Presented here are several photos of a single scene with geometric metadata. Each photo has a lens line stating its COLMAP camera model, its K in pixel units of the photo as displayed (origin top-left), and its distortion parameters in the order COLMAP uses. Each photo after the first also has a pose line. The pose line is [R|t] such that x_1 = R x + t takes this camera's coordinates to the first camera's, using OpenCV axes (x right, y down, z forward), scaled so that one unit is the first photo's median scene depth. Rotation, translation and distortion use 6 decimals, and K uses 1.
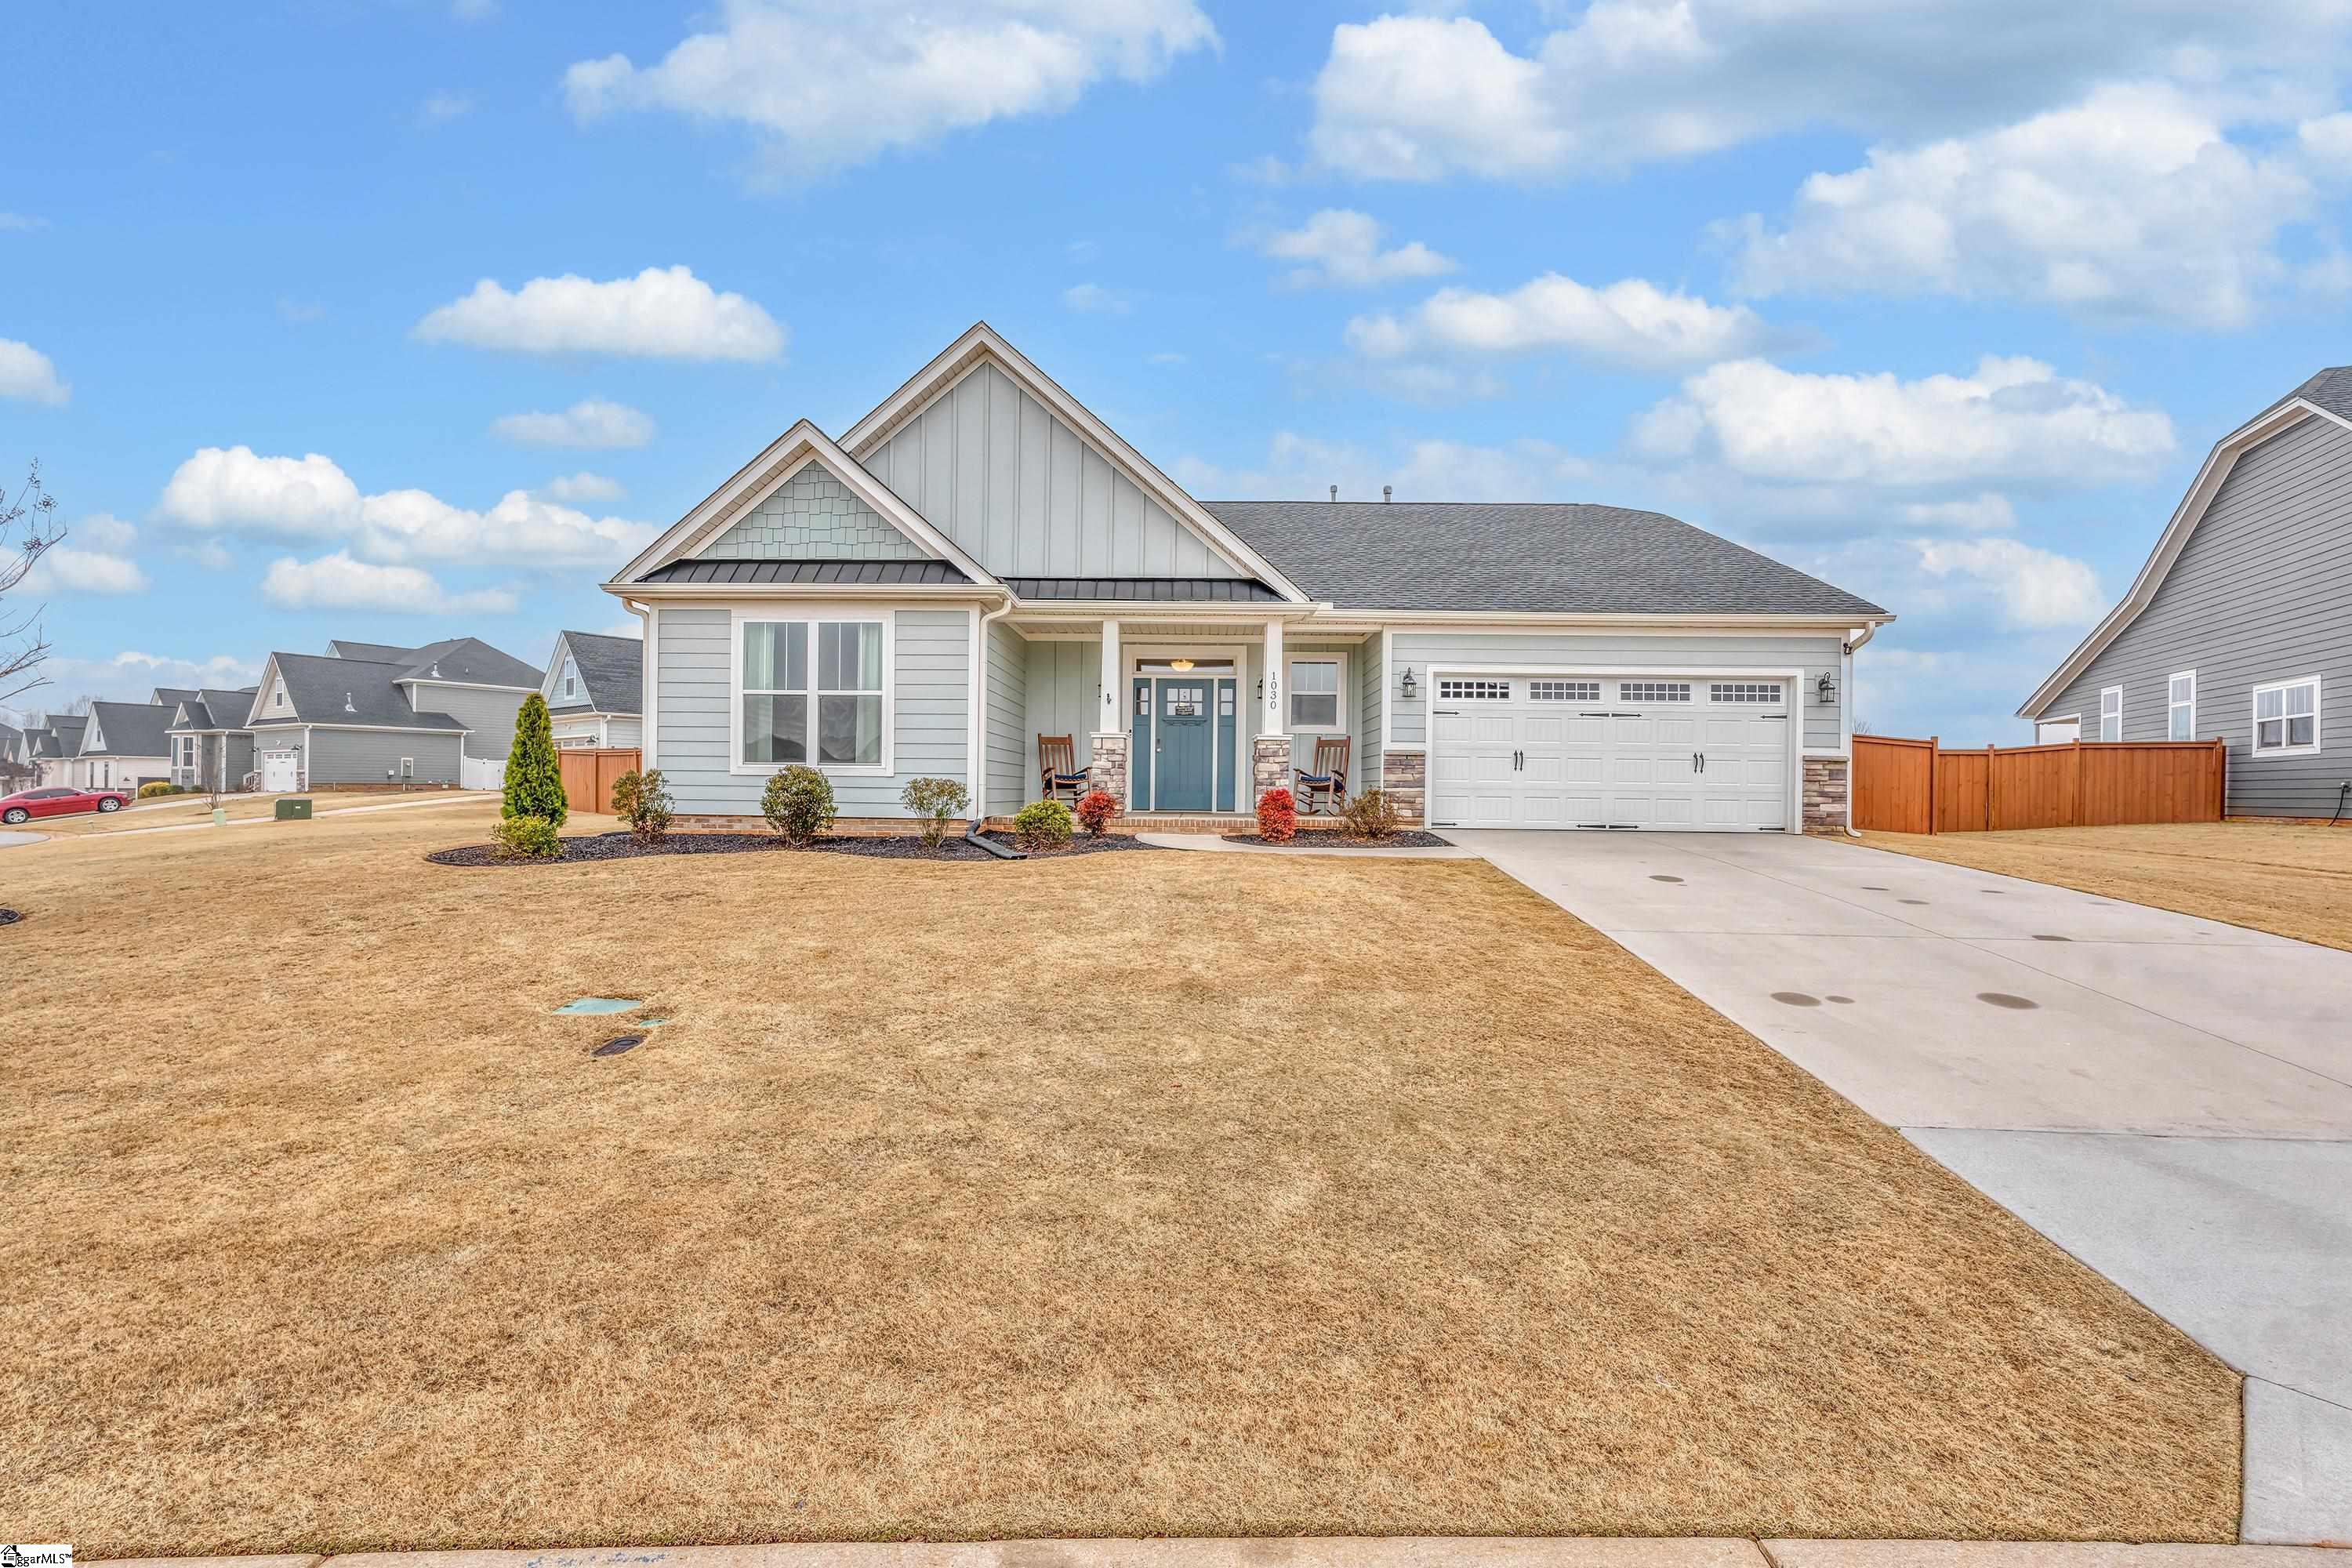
lens RADIAL K [[1085.3, 0, 1183.5], [0, 1085.3, 807.8], [0, 0, 1]] dist [-0.017508, -0.000546]
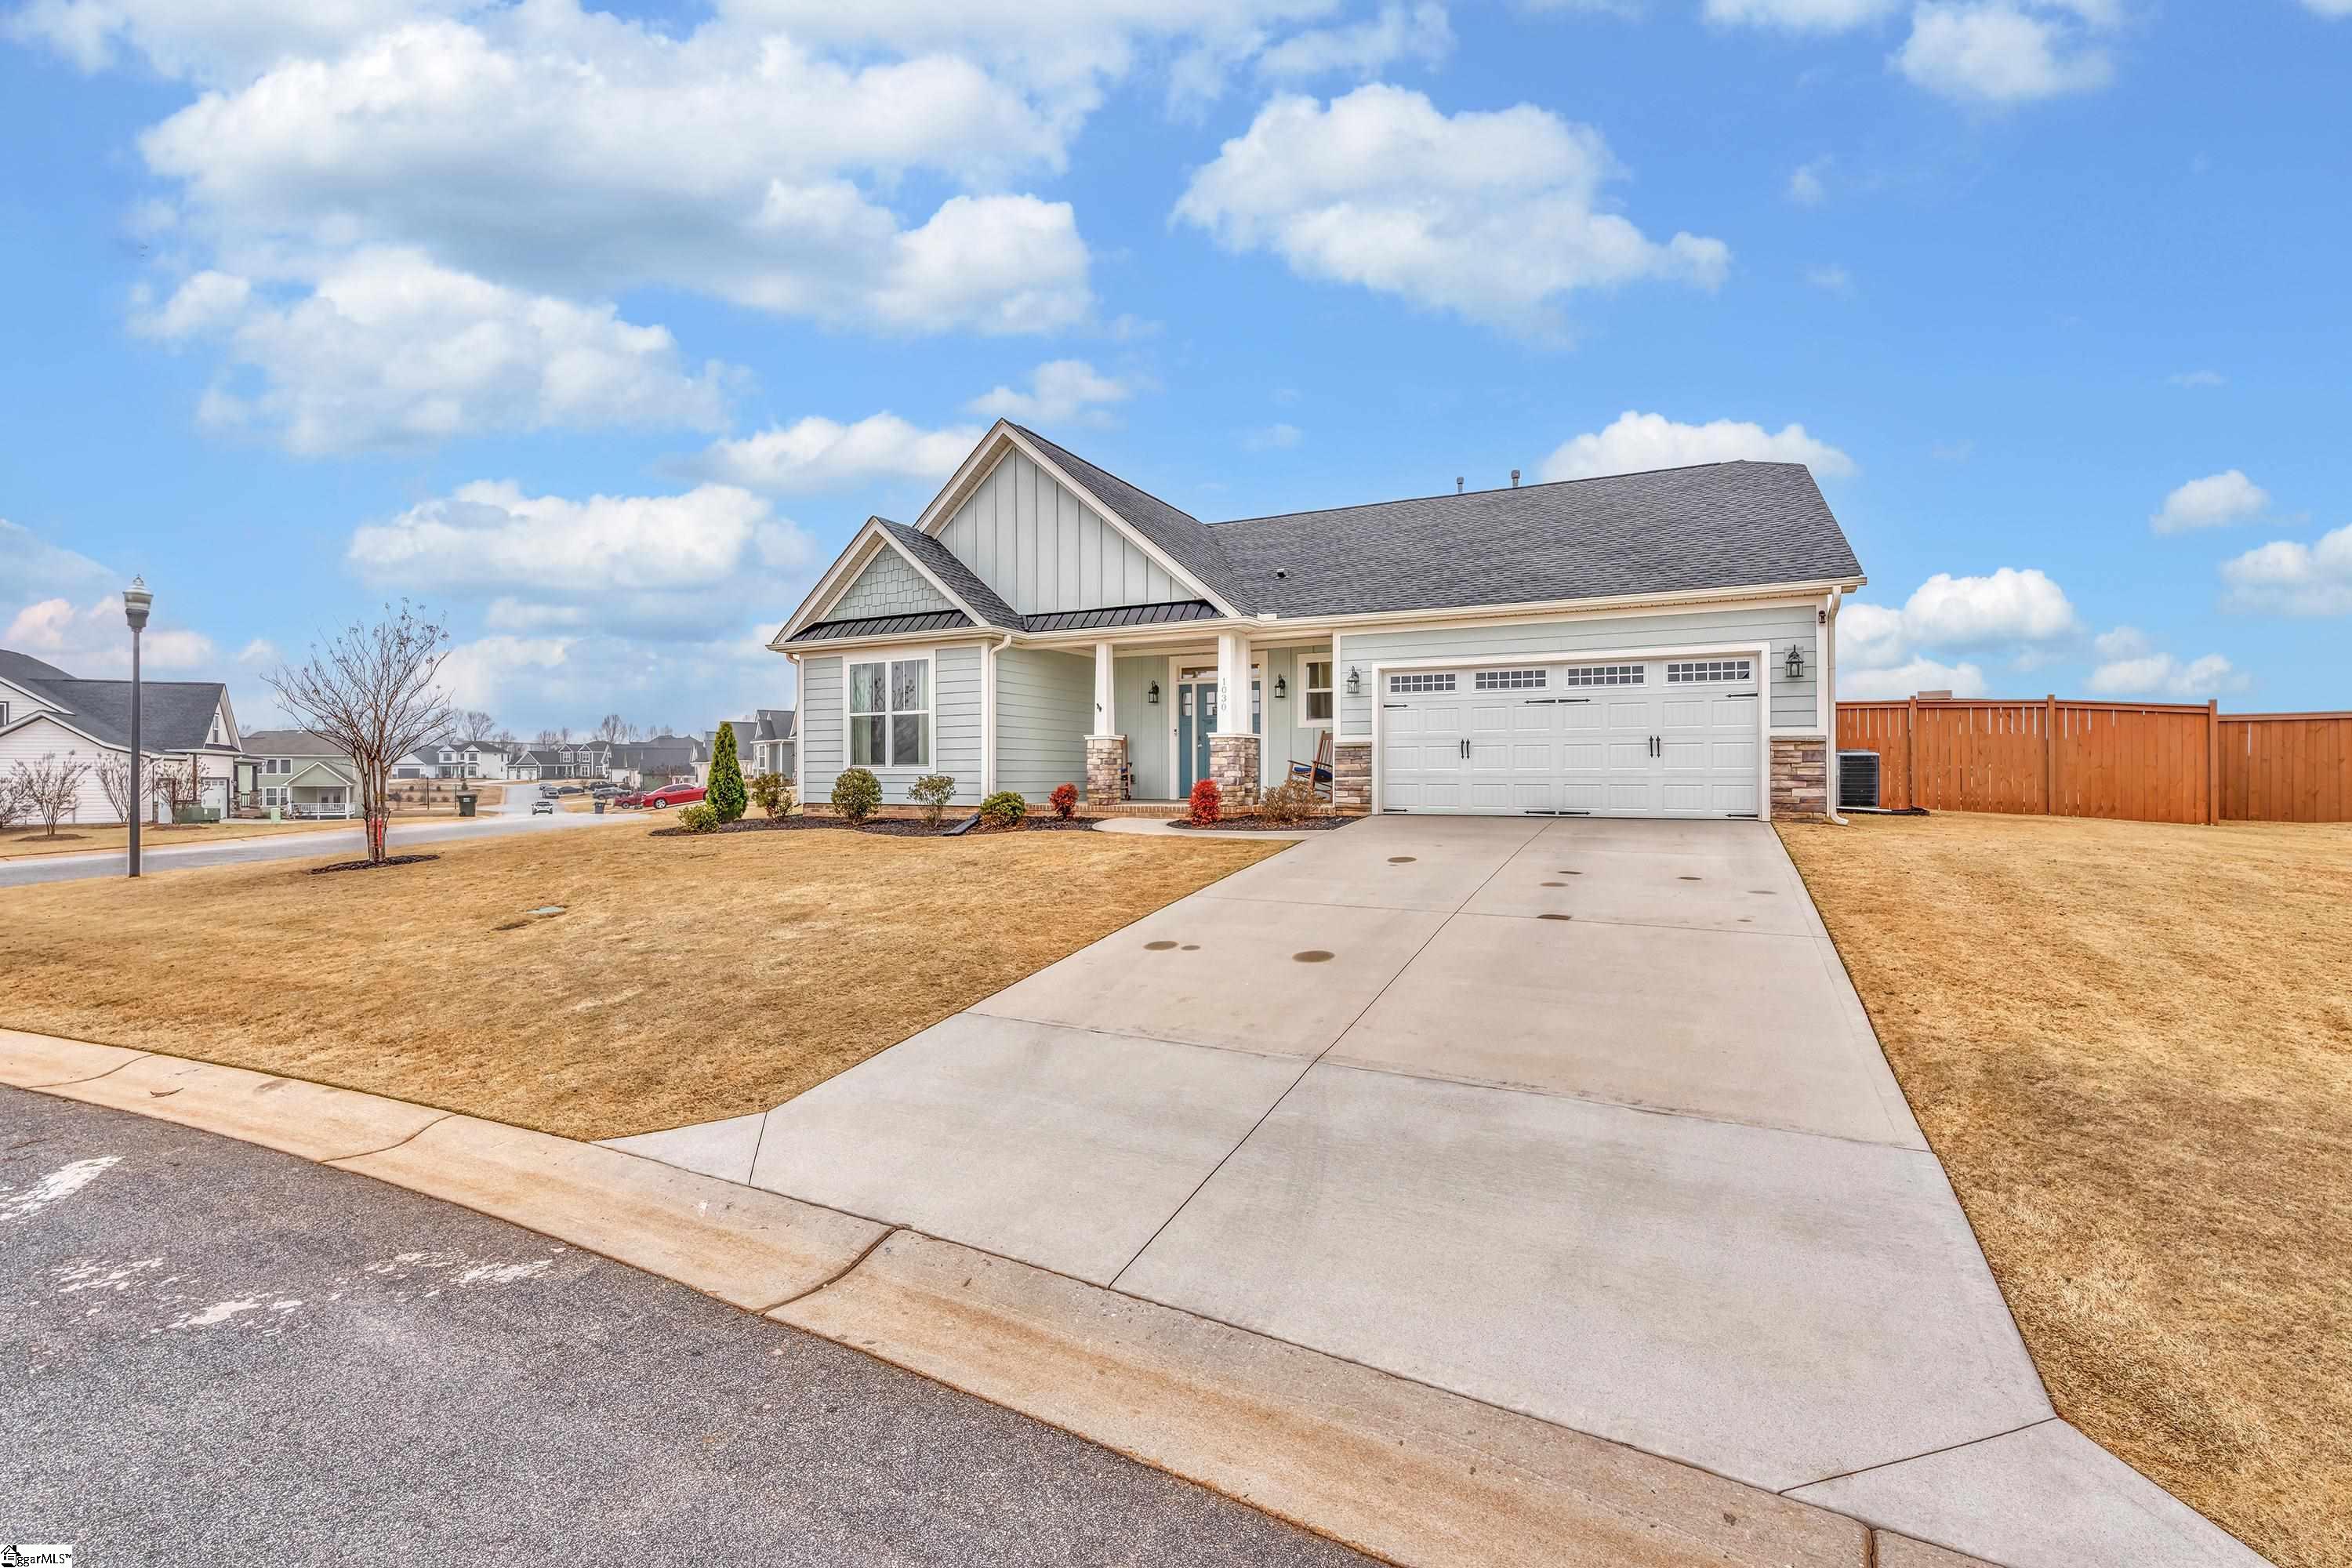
lens RADIAL K [[1129.7, 0, 1176.0], [0, 1129.7, 784.0], [0, 0, 1]] dist [-0.001792, -0.000245]
pose [[0.889742, -0.009933, -0.456356, 0.565343], [0.005198, 0.999919, -0.011630, 0.001149], [0.456434, 0.007976, 0.889721, -0.090525]]
